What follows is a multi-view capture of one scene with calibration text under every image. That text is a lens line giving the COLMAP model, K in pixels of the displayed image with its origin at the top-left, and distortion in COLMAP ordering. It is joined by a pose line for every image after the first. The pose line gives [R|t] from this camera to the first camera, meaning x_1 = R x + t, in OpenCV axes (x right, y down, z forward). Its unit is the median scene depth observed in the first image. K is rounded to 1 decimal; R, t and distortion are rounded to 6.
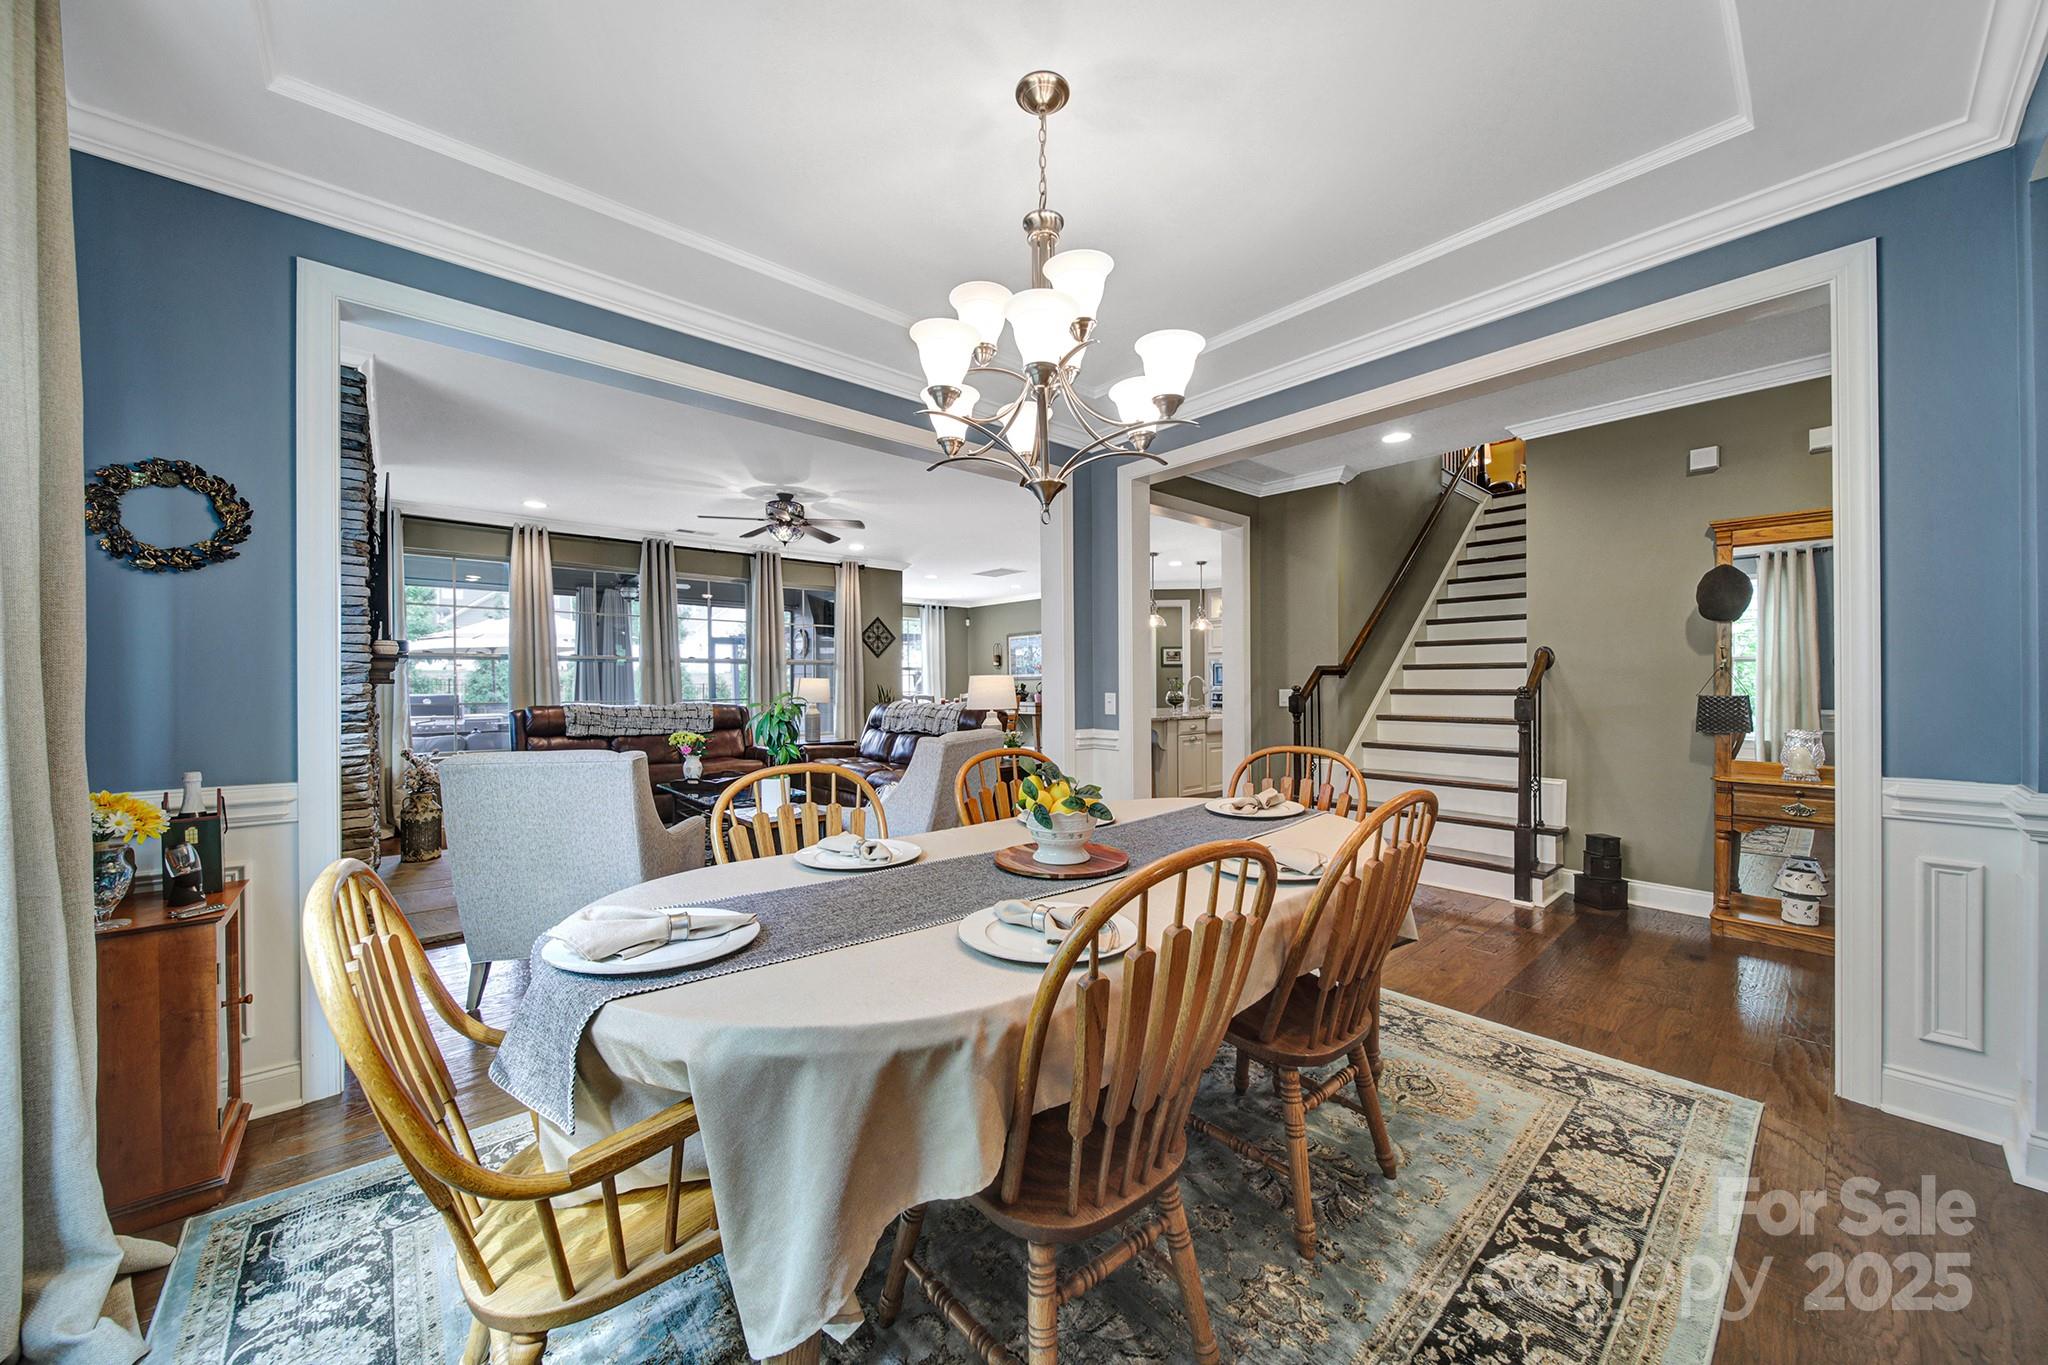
lens RADIAL K [[731.2, 0, 1022.2], [0, 731.2, 685.2], [0, 0, 1]] dist [-0.000046, -0.000001]
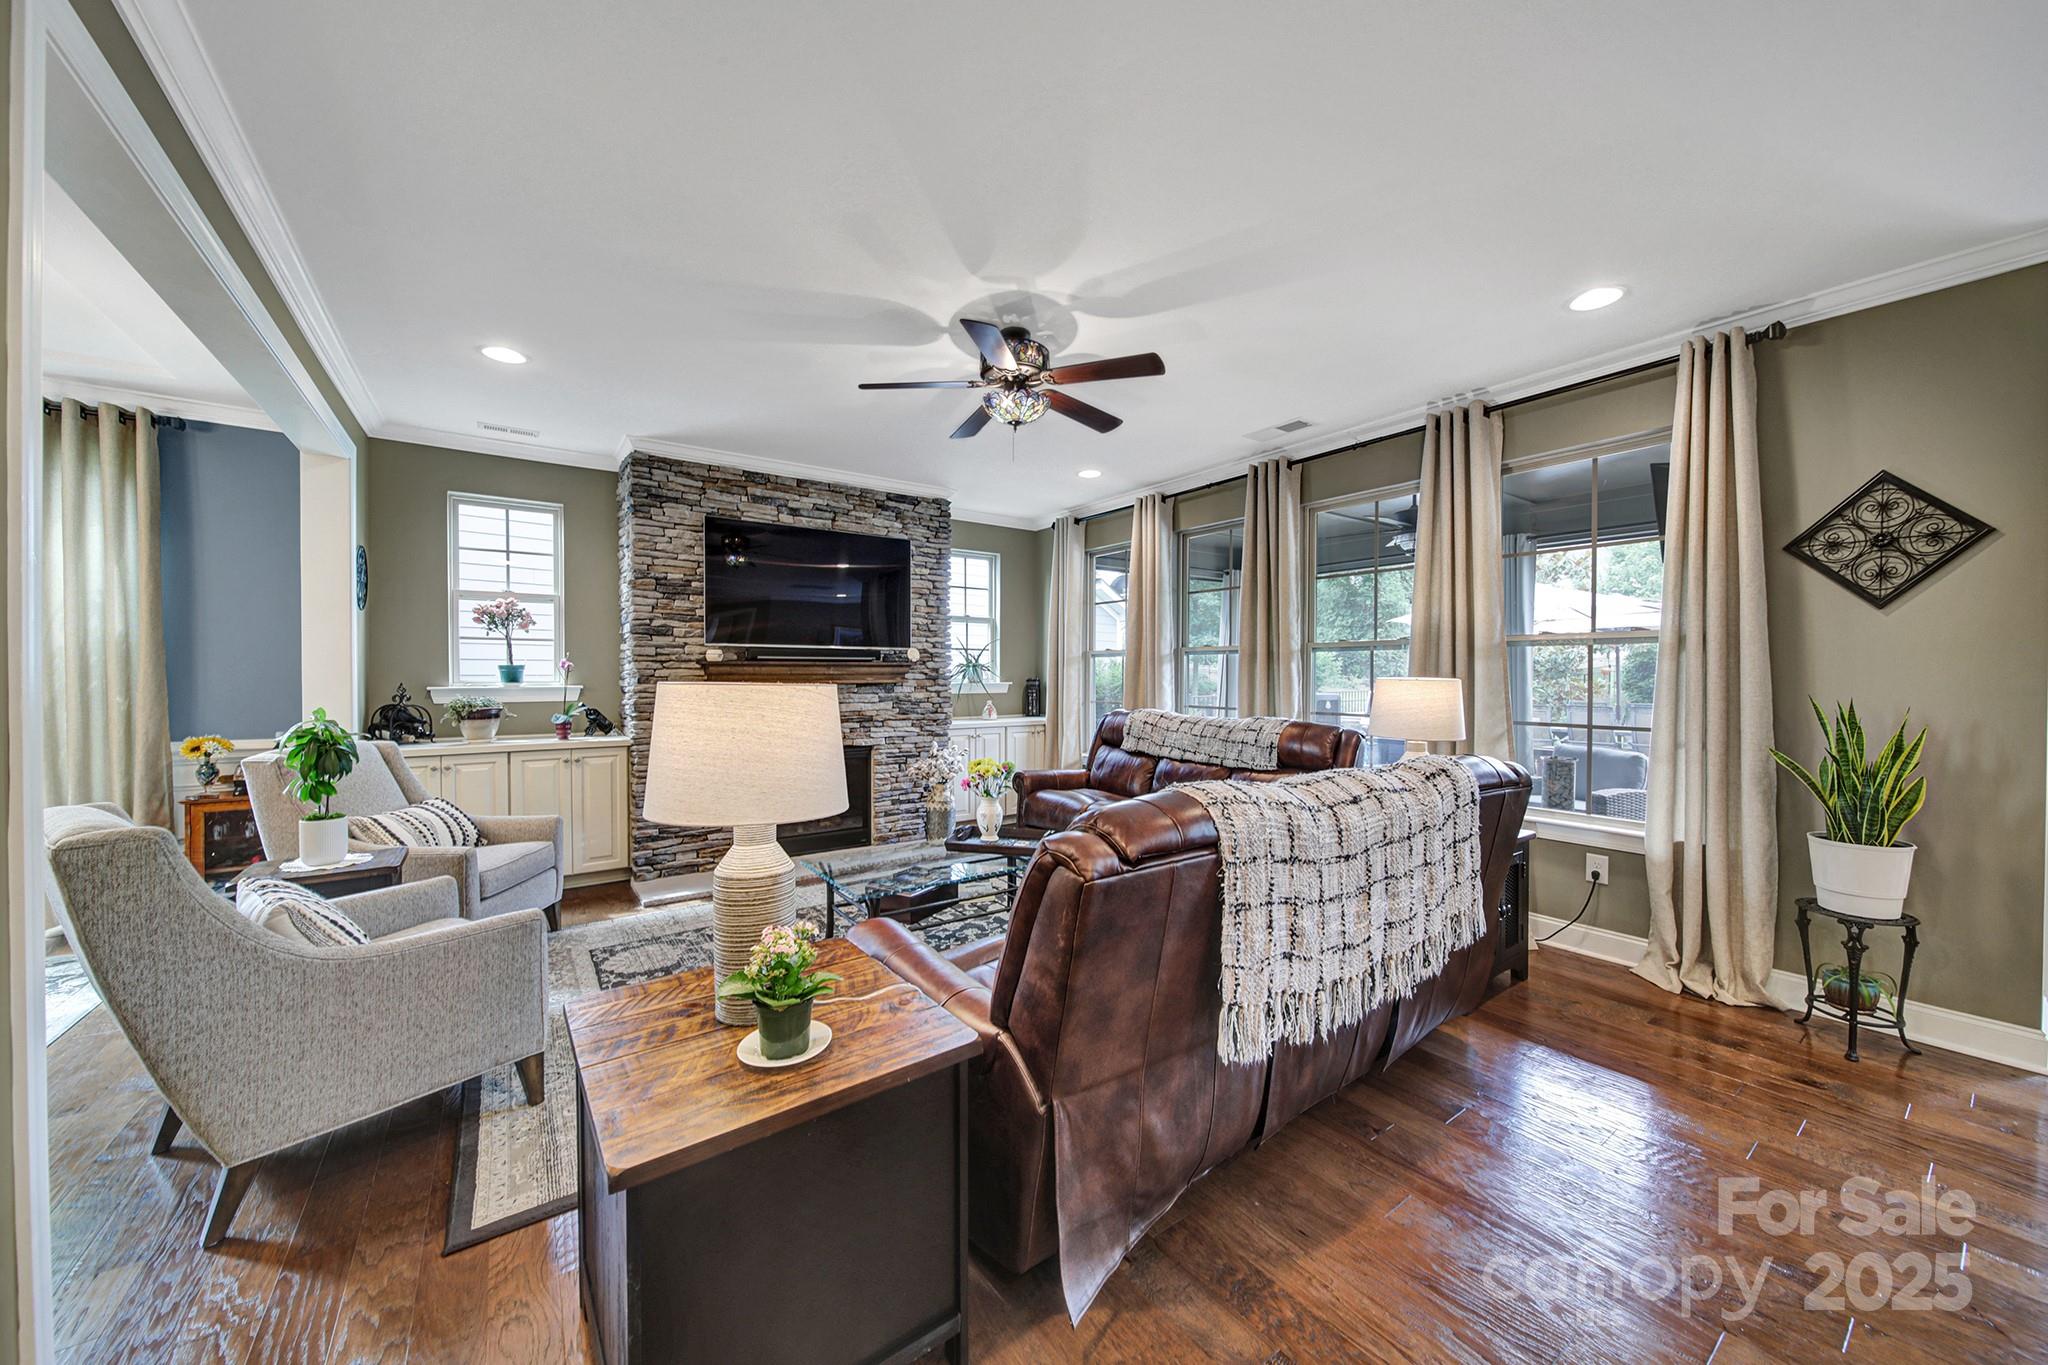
lens RADIAL K [[722.2, 0, 1025.2], [0, 722.2, 683.2], [0, 0, 1]] dist [-0.004037, -0.000130]
pose [[-0.103549, 0.015445, -0.994504, 0.109510], [-0.004045, 0.999865, 0.015949, -0.009578], [0.994616, 0.005674, -0.103473, 0.591623]]
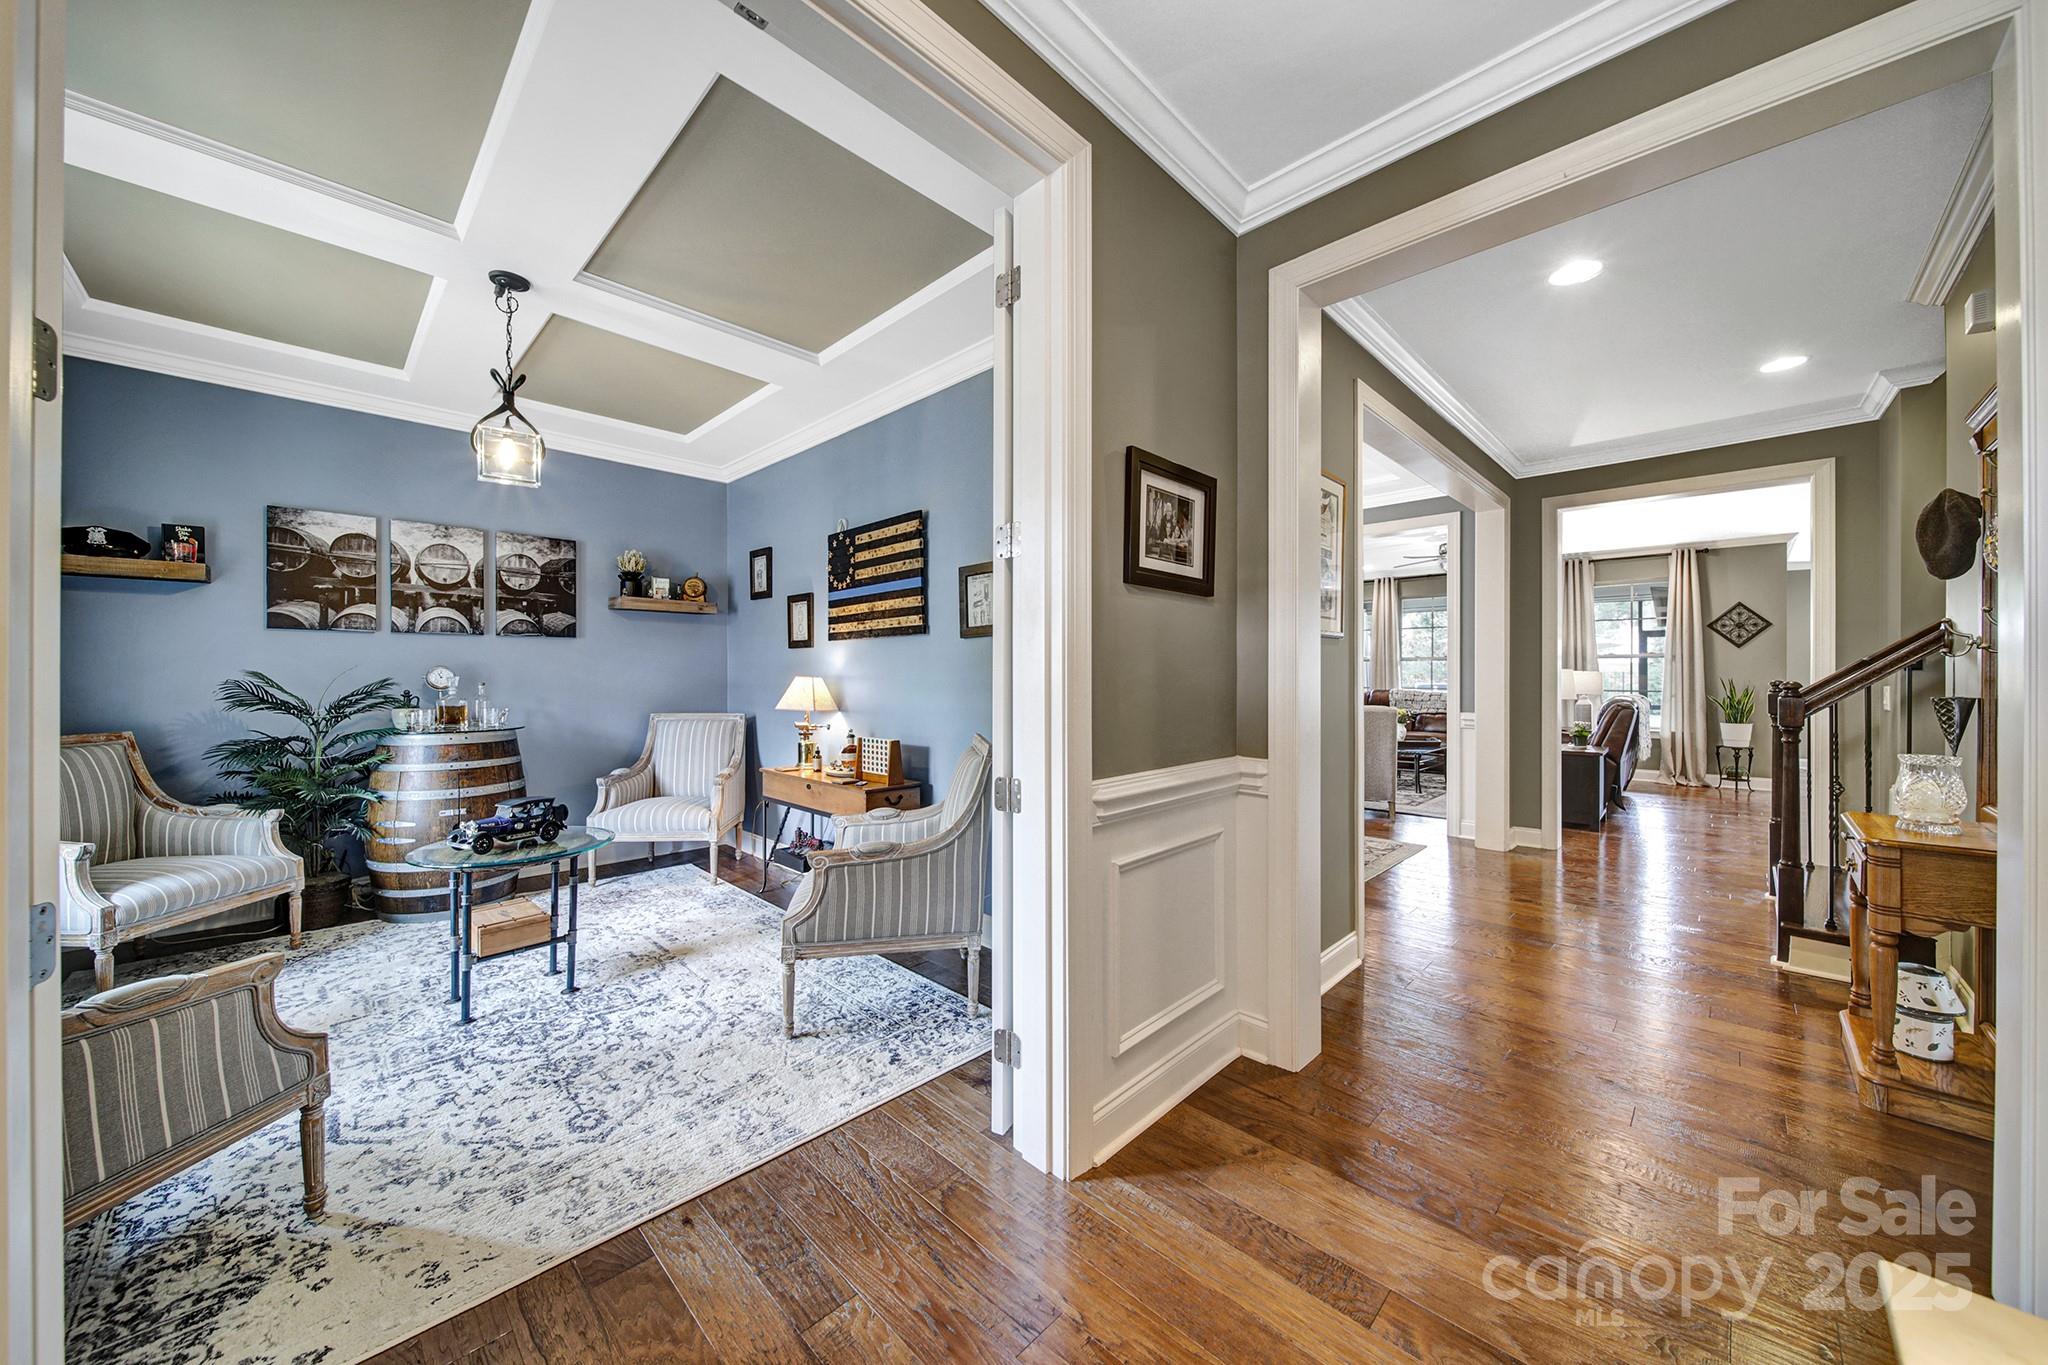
lens RADIAL K [[722.2, 0, 1031.8], [0, 722.2, 676.3], [0, 0, 1]] dist [-0.004037, -0.000130]
pose [[0.075226, 0.000887, -0.997166, 0.521392], [-0.005631, 0.999984, 0.000465, 0.000900], [0.997151, 0.005580, 0.075229, 0.071102]]
